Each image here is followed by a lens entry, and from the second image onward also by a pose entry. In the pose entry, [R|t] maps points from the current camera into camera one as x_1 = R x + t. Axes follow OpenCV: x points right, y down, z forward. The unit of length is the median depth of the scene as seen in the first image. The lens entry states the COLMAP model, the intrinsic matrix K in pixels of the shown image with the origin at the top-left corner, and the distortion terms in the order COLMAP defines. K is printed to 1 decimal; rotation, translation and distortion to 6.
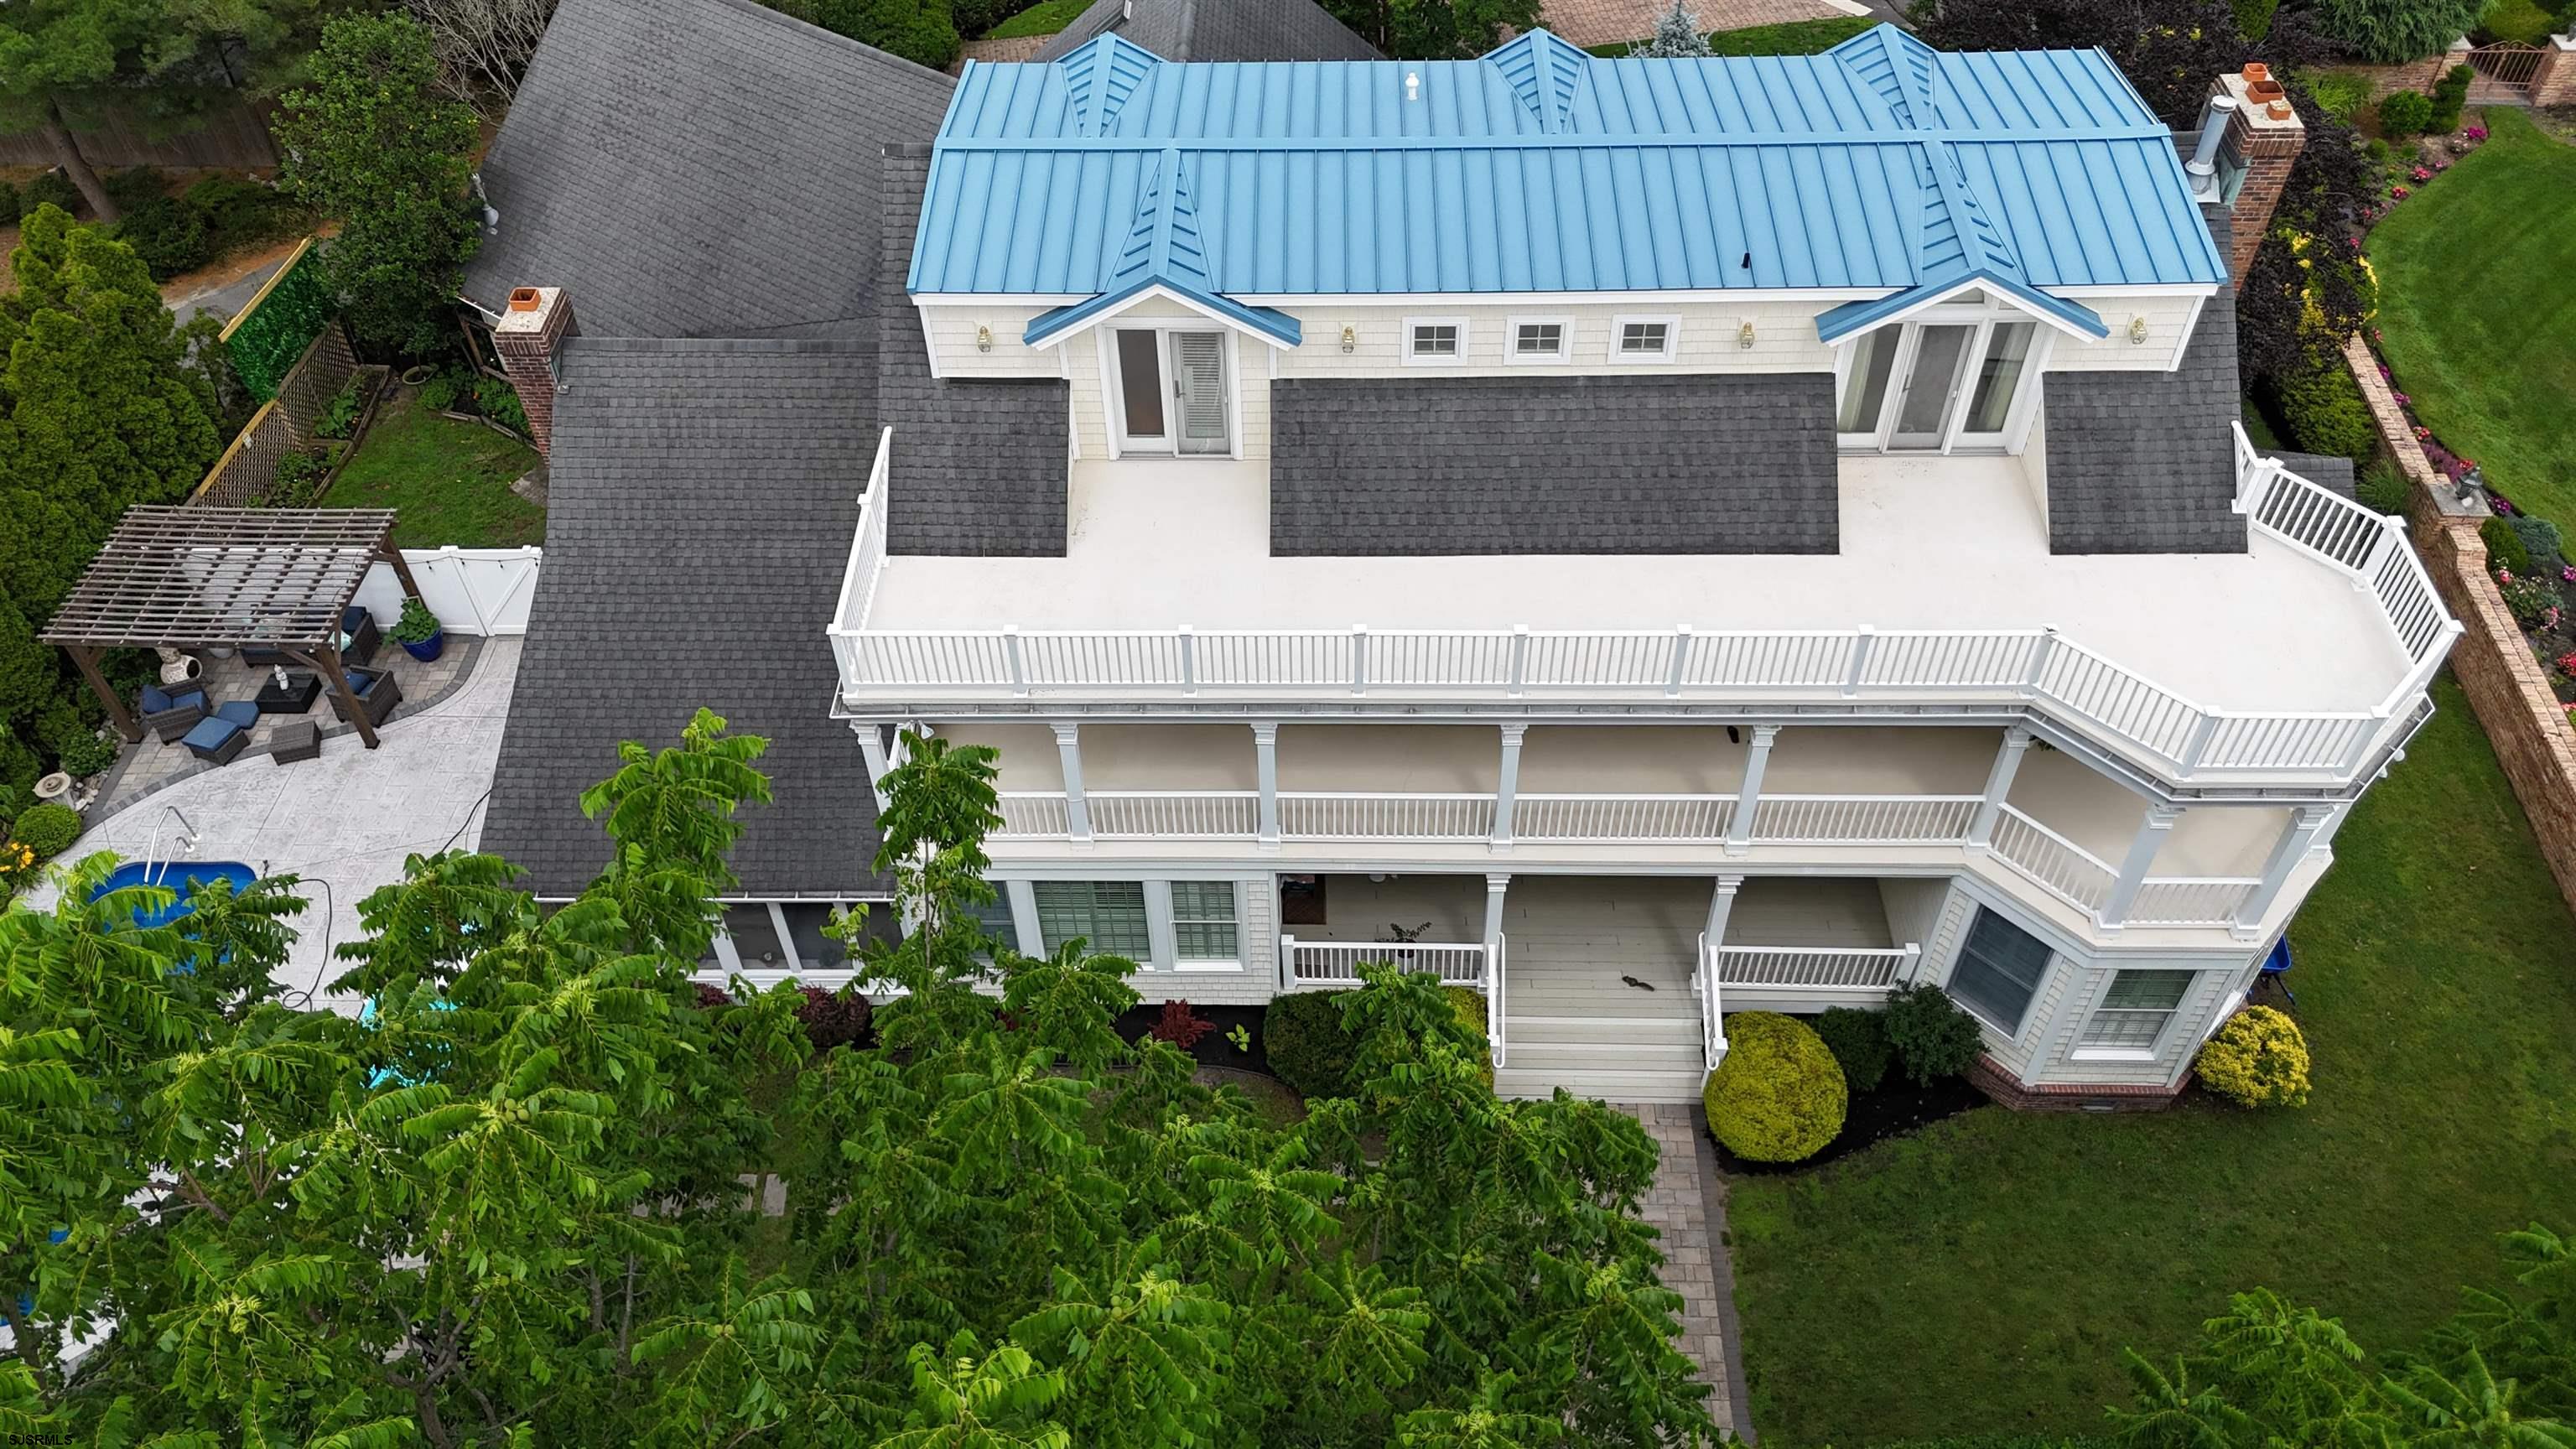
lens RADIAL K [[1858.4, 0, 1279.2], [0, 1858.4, 717.2], [0, 0, 1]] dist [0.063844, -0.059851]
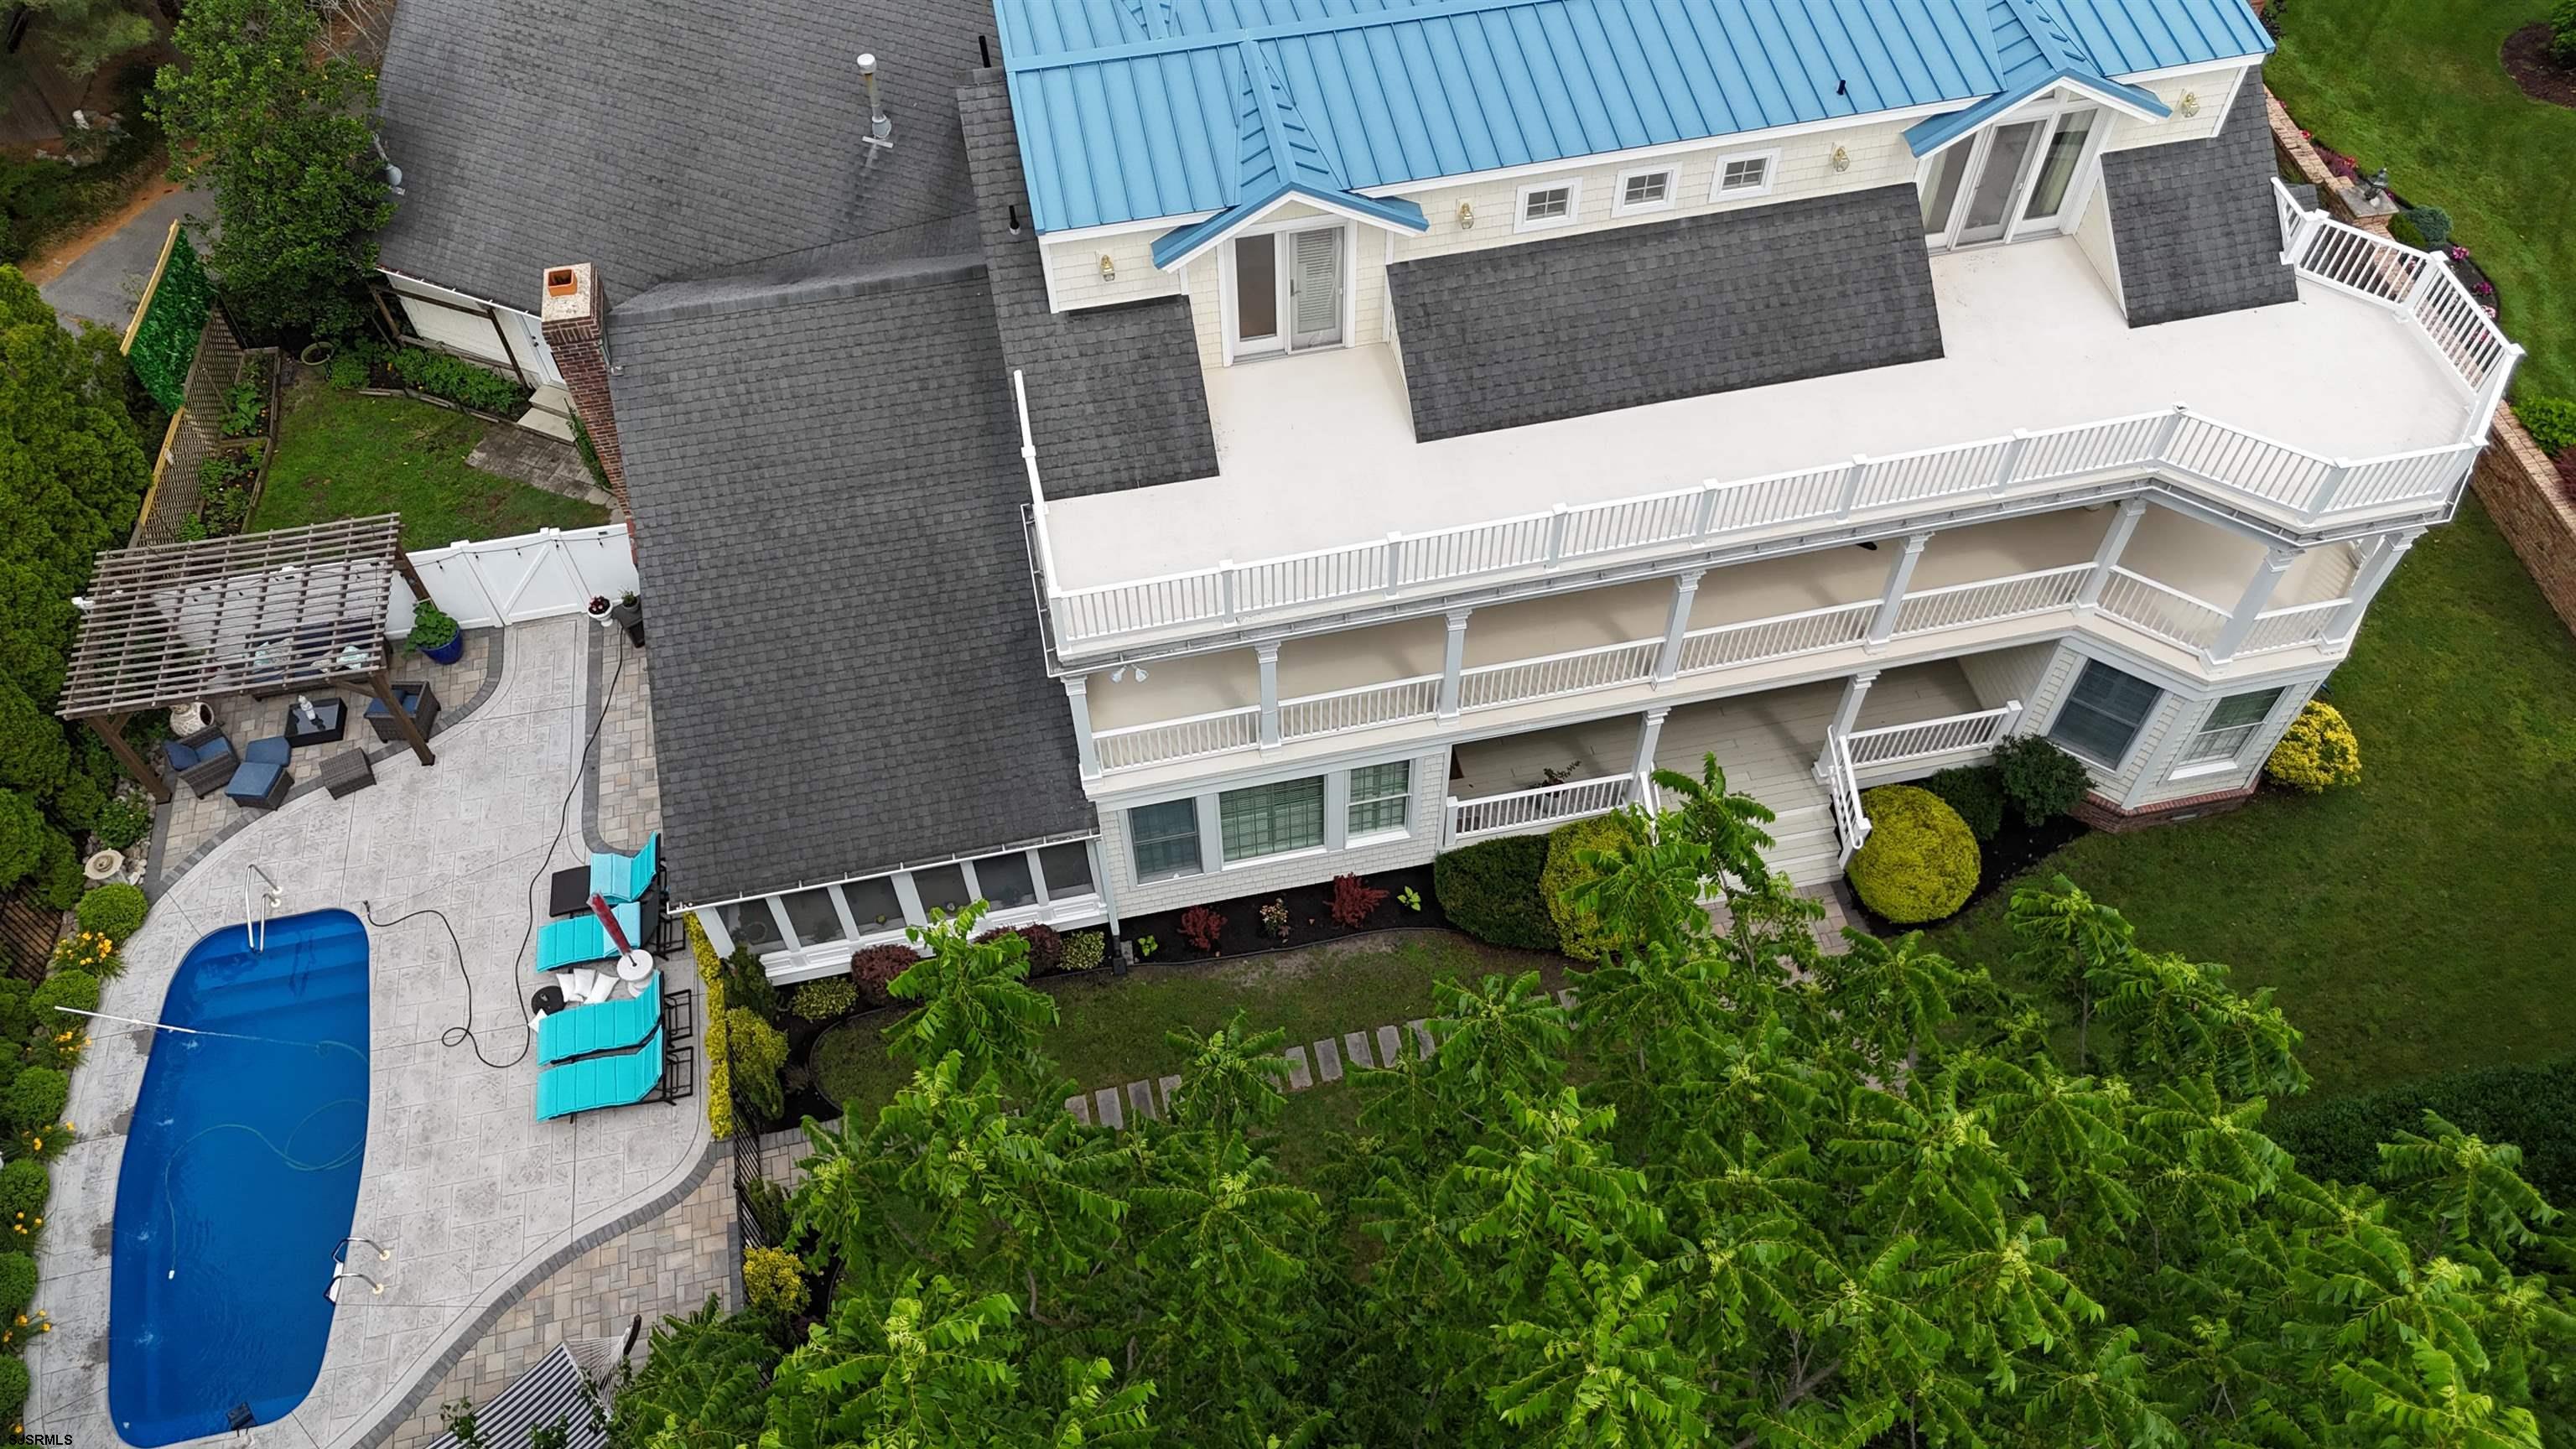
lens RADIAL K [[1858.4, 0, 1272.1], [0, 1858.4, 714.2], [0, 0, 1]] dist [0.063844, -0.059851]
pose [[0.976397, -0.173095, 0.129177, -0.225340], [0.156938, 0.979501, 0.126282, -0.077193], [-0.148388, -0.103029, 0.983548, -0.004708]]
